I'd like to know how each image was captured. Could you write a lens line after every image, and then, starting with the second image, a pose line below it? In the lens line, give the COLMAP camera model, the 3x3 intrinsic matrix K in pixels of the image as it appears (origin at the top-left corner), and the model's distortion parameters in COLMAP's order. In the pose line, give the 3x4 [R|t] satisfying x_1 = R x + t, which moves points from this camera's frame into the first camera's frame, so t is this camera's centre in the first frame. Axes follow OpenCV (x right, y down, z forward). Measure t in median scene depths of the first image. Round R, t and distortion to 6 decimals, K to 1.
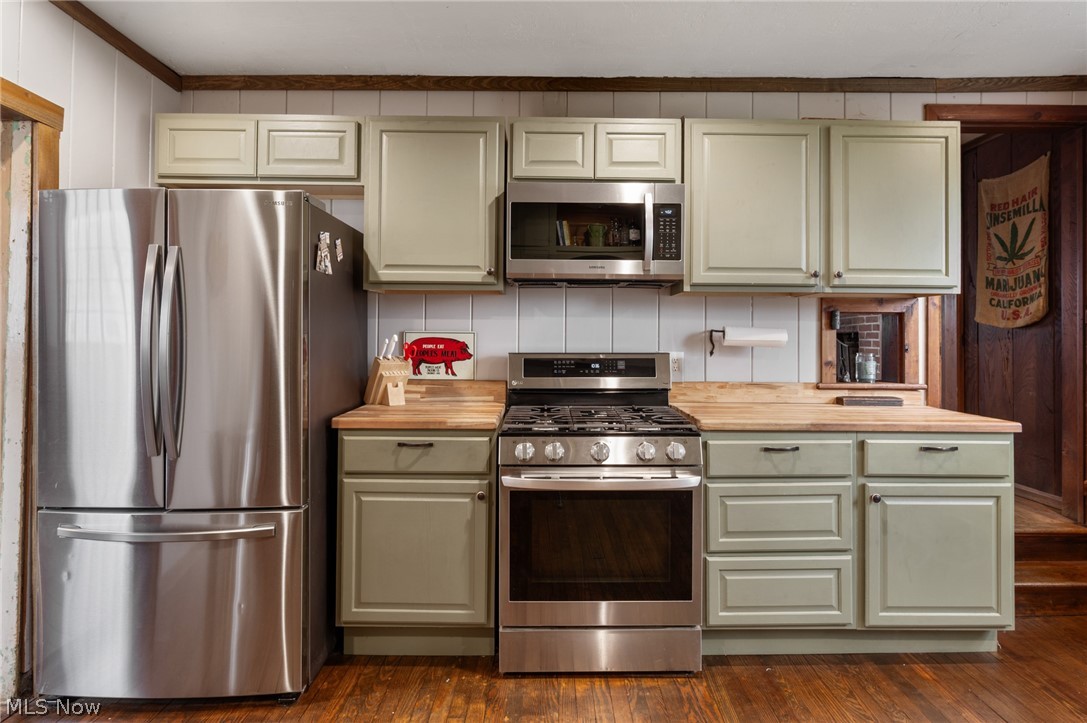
lens RADIAL K [[607.0, 0, 548.6], [0, 607.0, 327.2], [0, 0, 1]] dist [0.002758, 0.000290]
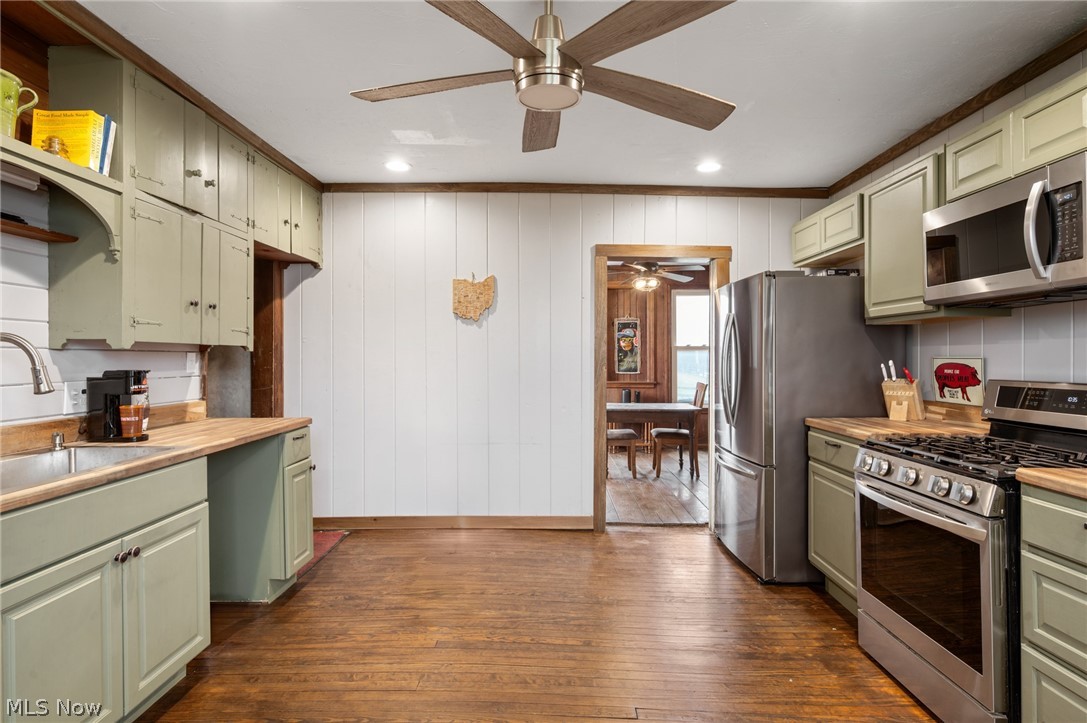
lens RADIAL K [[566.2, 0, 543.3], [0, 566.2, 360.5], [0, 0, 1]] dist [-0.001598, 0.000111]
pose [[-0.024428, -0.000695, -0.999701, 0.807146], [0.014994, 0.999887, -0.001062, 0.003413], [0.999589, -0.015015, -0.024415, 0.324267]]
